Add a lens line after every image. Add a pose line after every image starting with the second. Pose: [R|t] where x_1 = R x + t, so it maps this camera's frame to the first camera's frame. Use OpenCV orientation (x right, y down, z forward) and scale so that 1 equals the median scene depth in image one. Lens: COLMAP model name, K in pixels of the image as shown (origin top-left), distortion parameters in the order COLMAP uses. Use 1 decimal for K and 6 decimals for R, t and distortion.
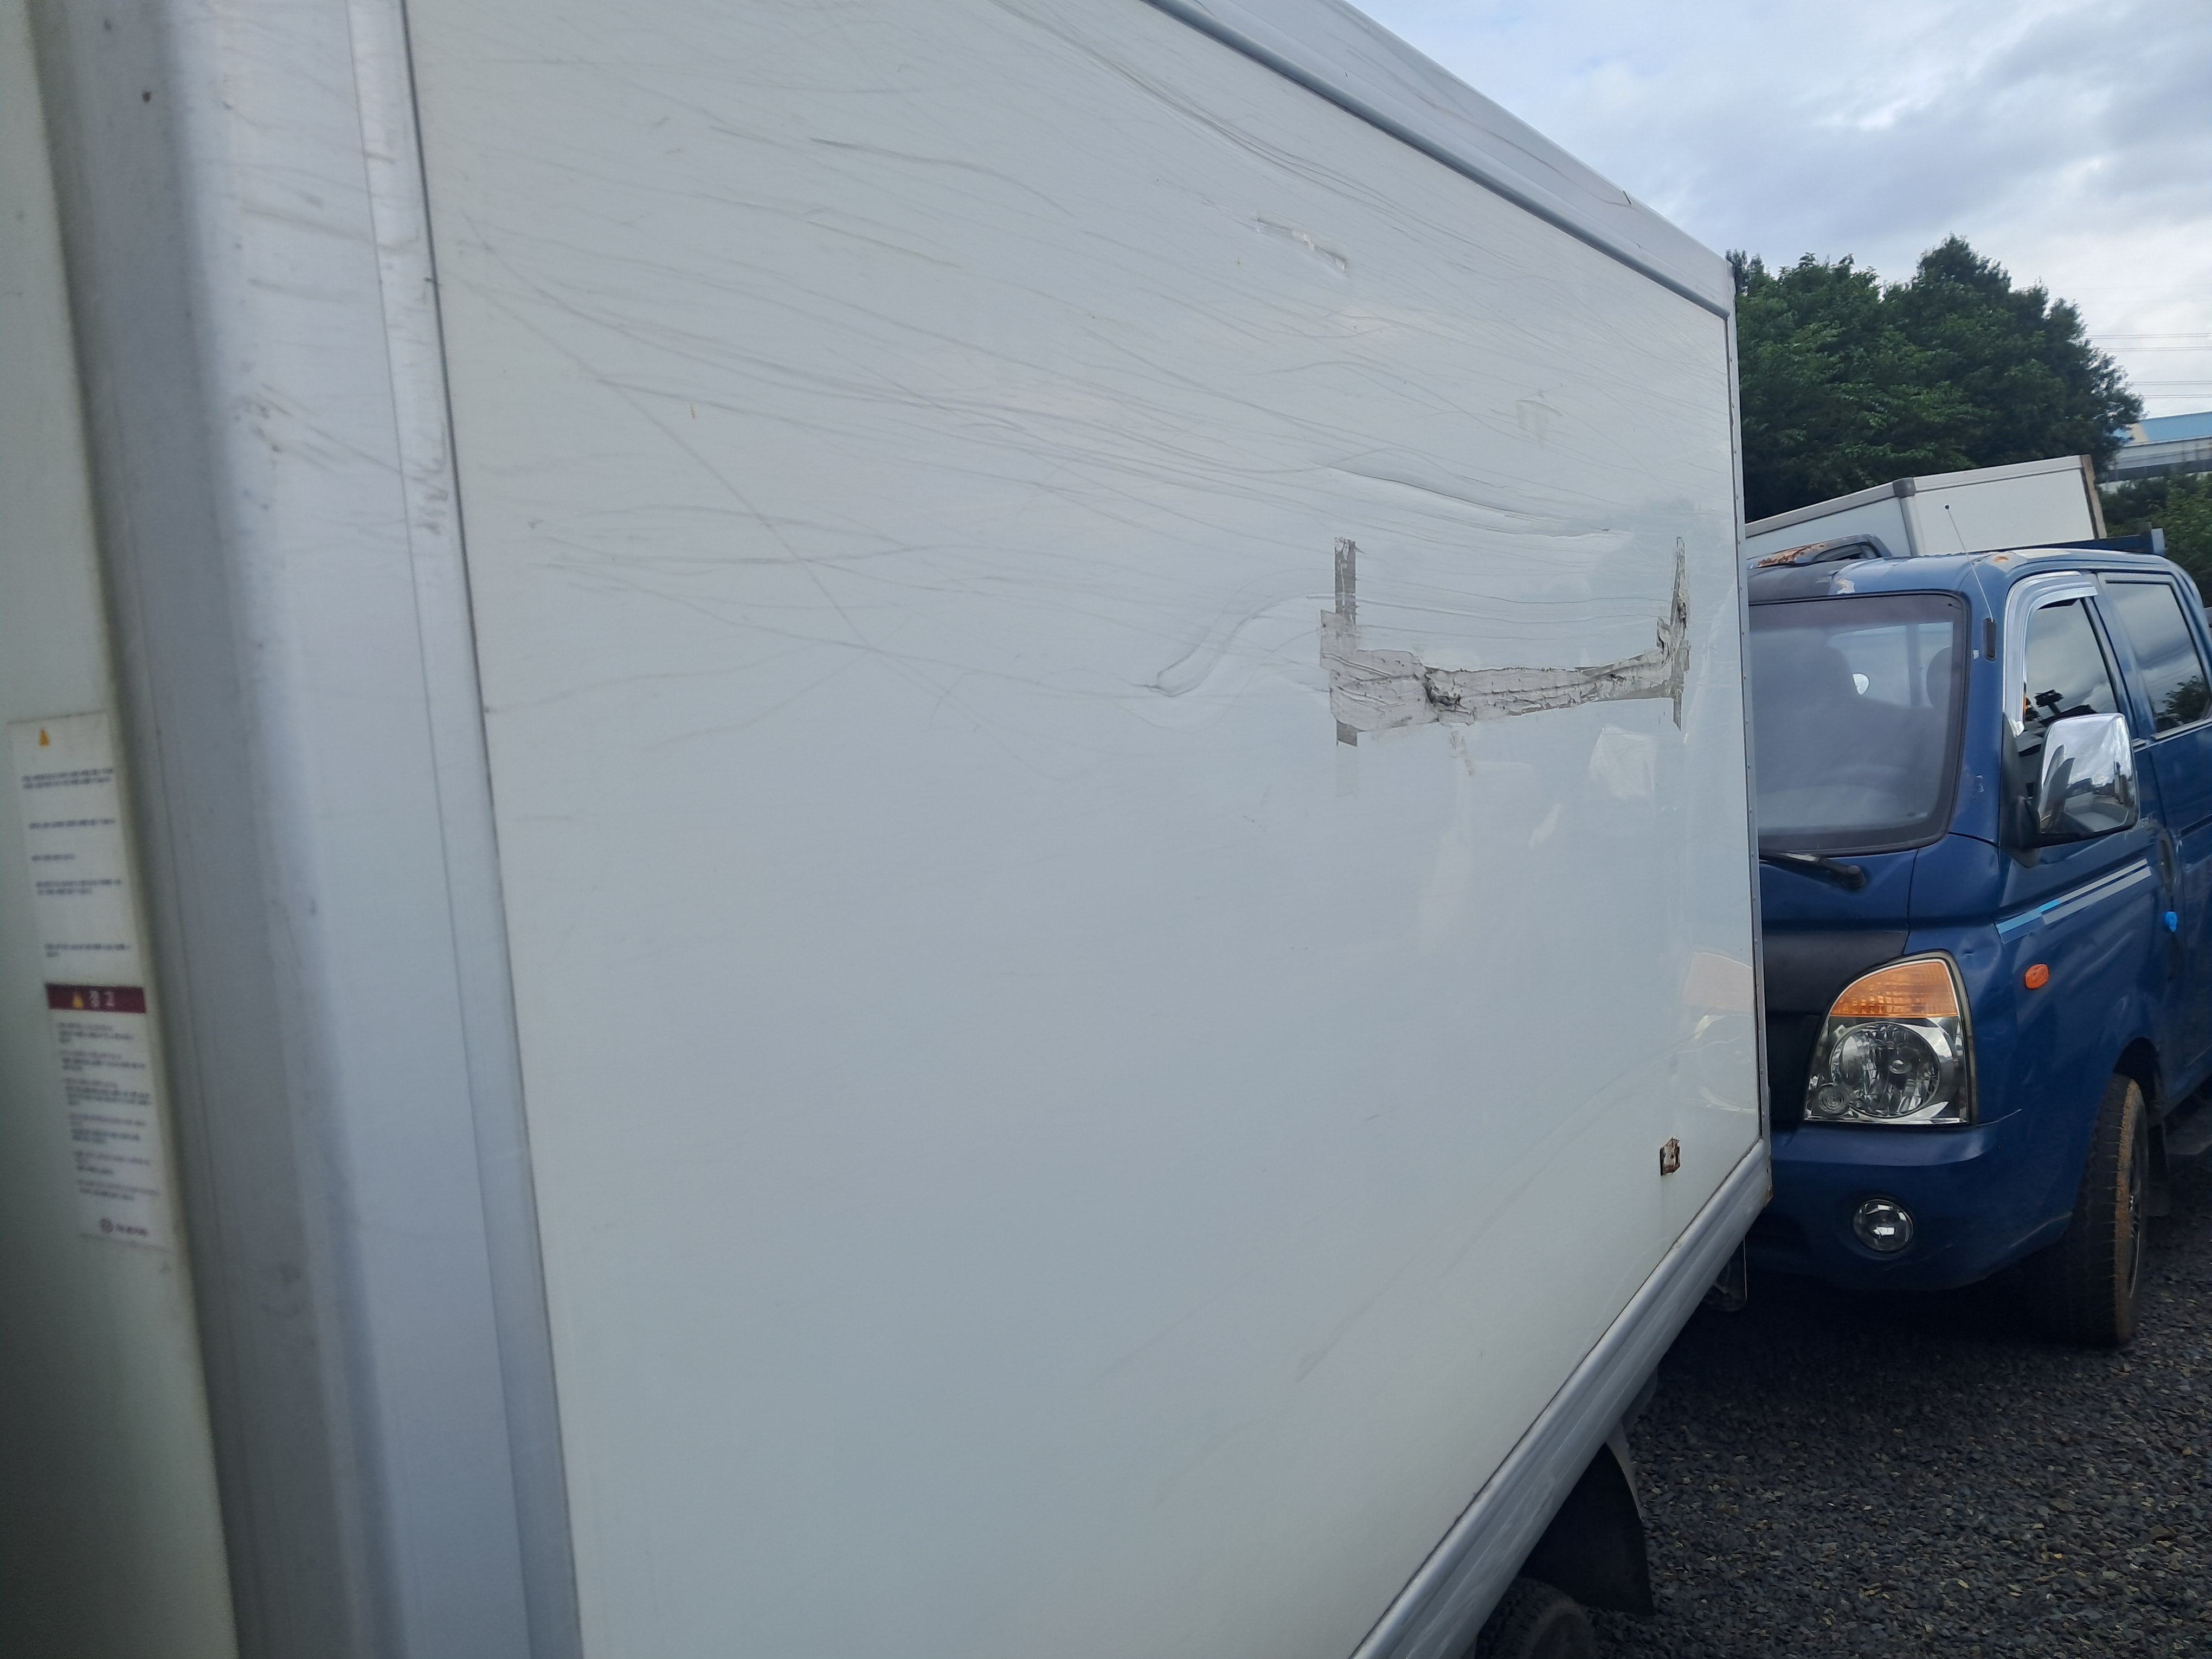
lens RADIAL K [[1734.1, 0, 1104.6], [0, 1734.1, 841.3], [0, 0, 1]] dist [0.007037, 0.010392]
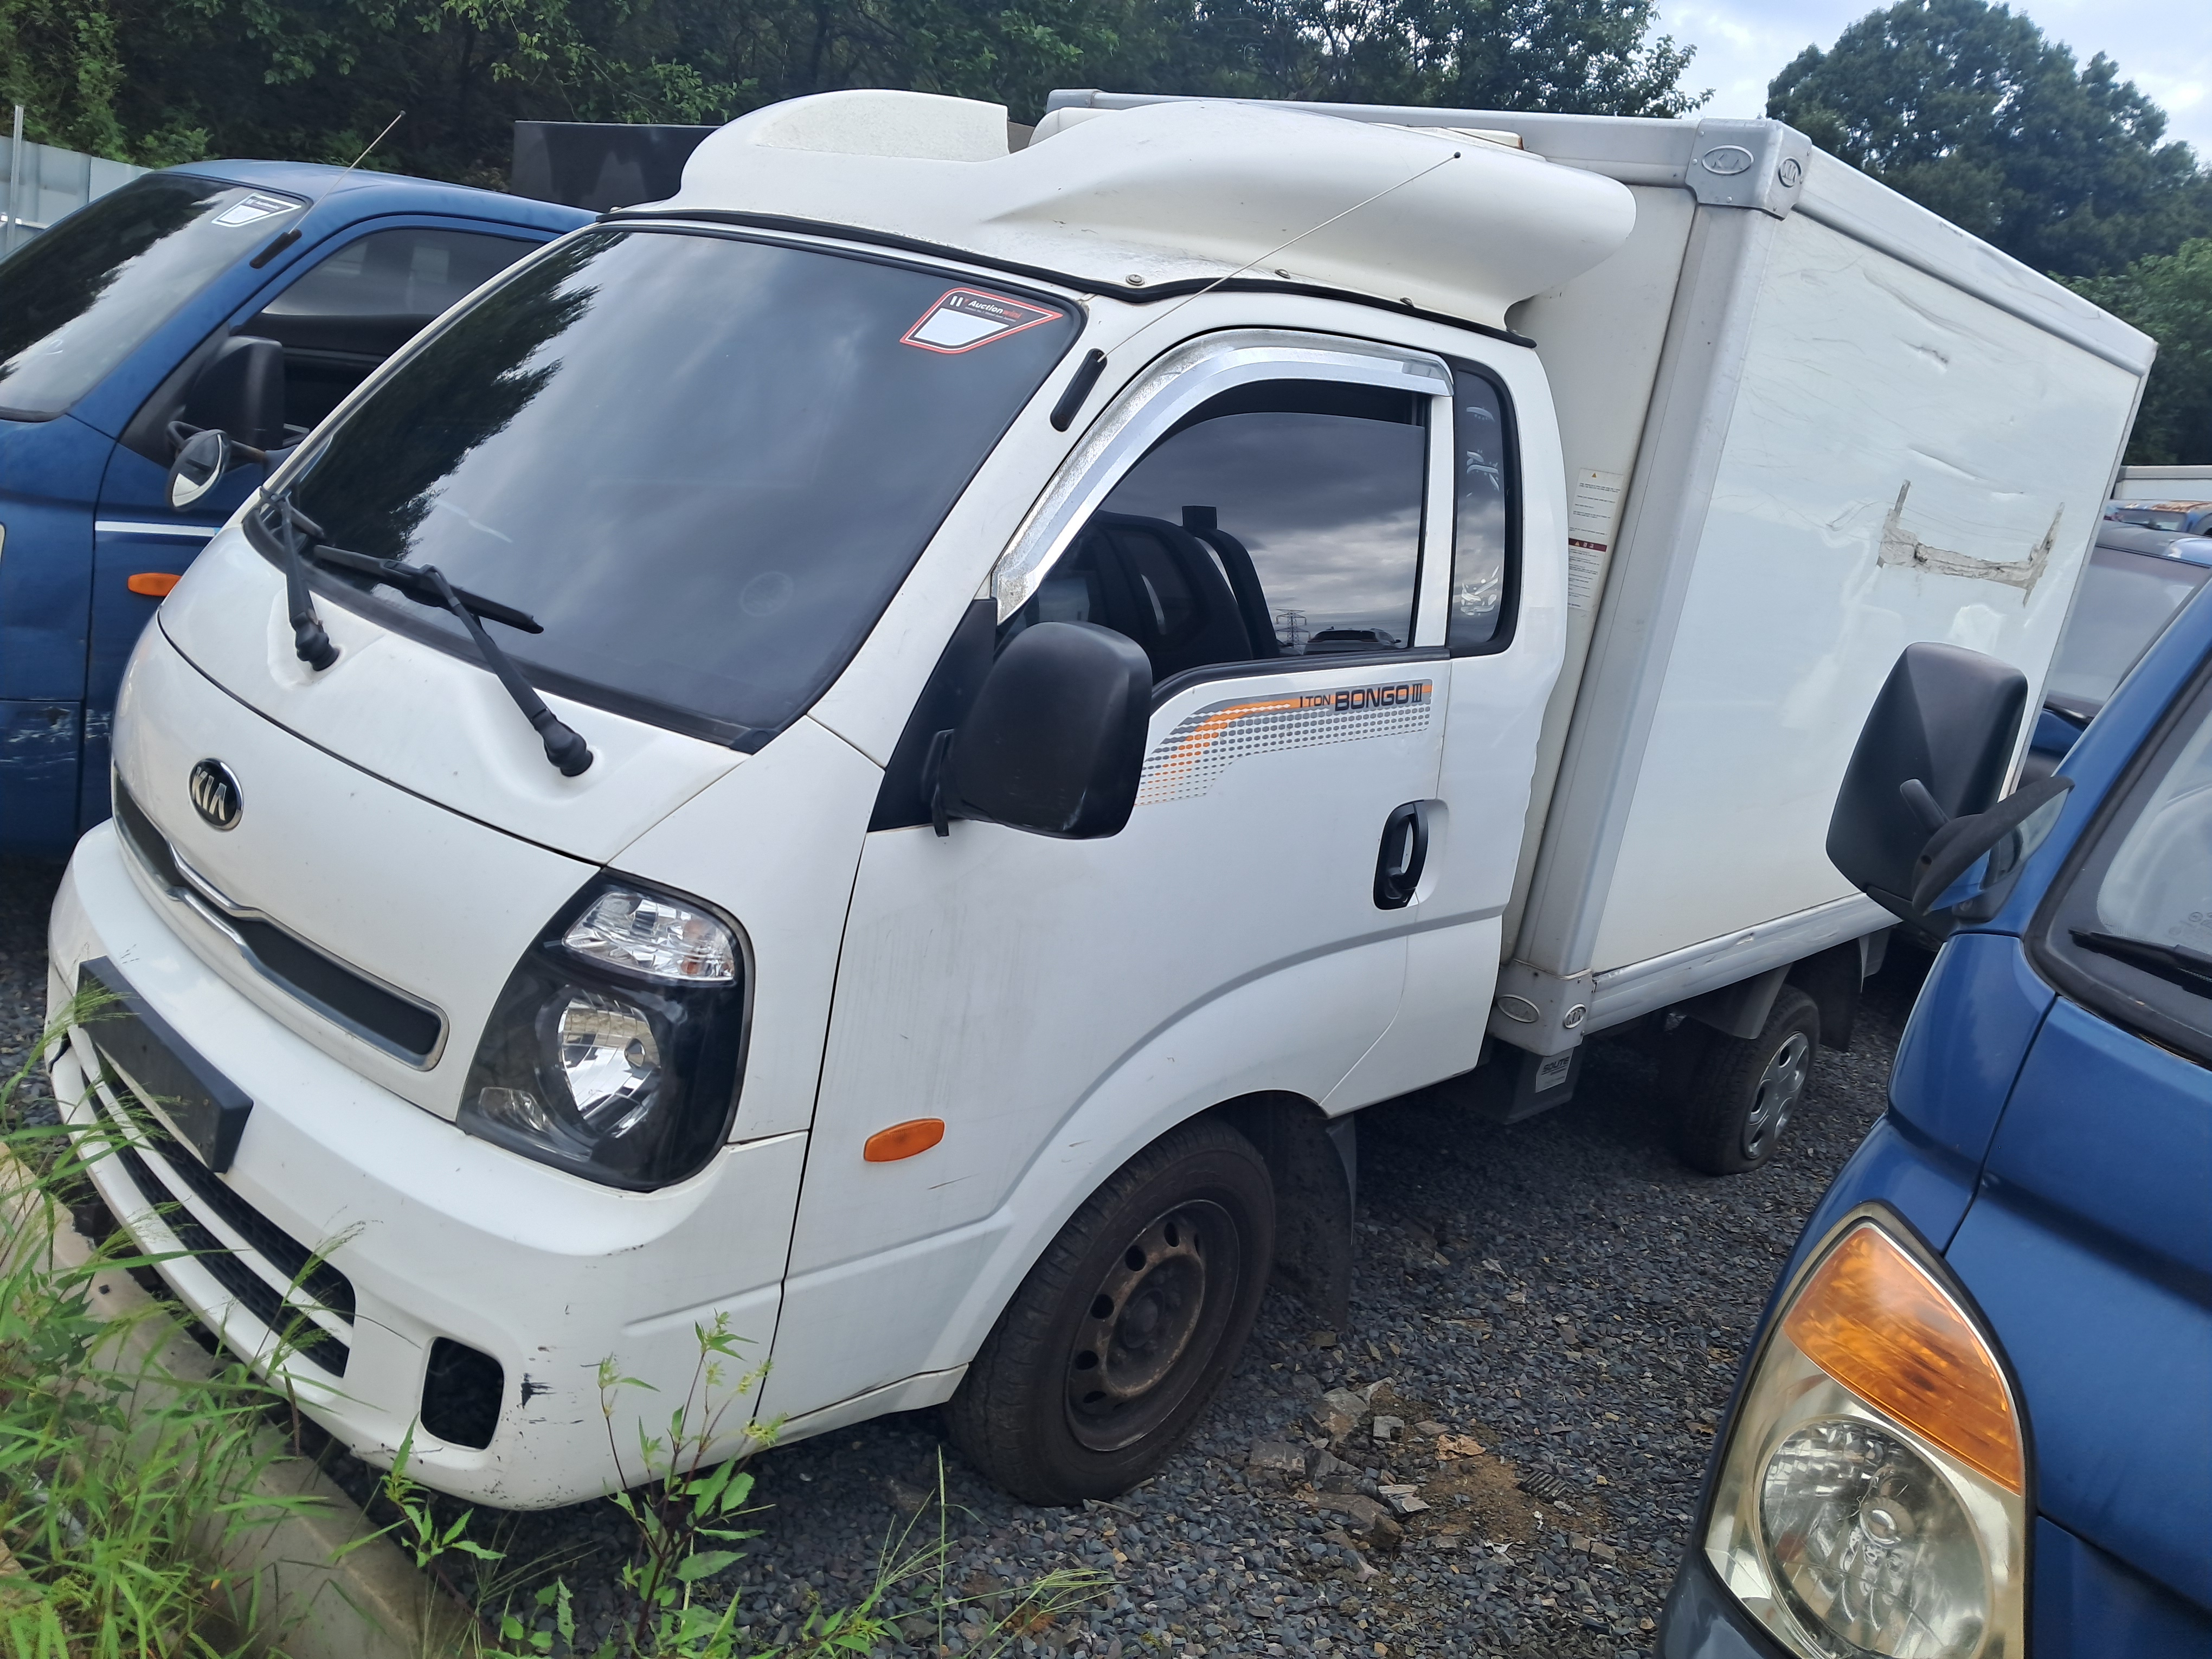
lens RADIAL K [[1737.0, 0, 1101.0], [0, 1737.0, 829.9], [0, 0, 1]] dist [0.009819, -0.011225]
pose [[0.950431, 0.286933, -0.119797, -0.225815], [-0.264950, 0.948988, 0.170947, 0.075500], [0.162736, -0.130733, 0.977970, -0.724490]]
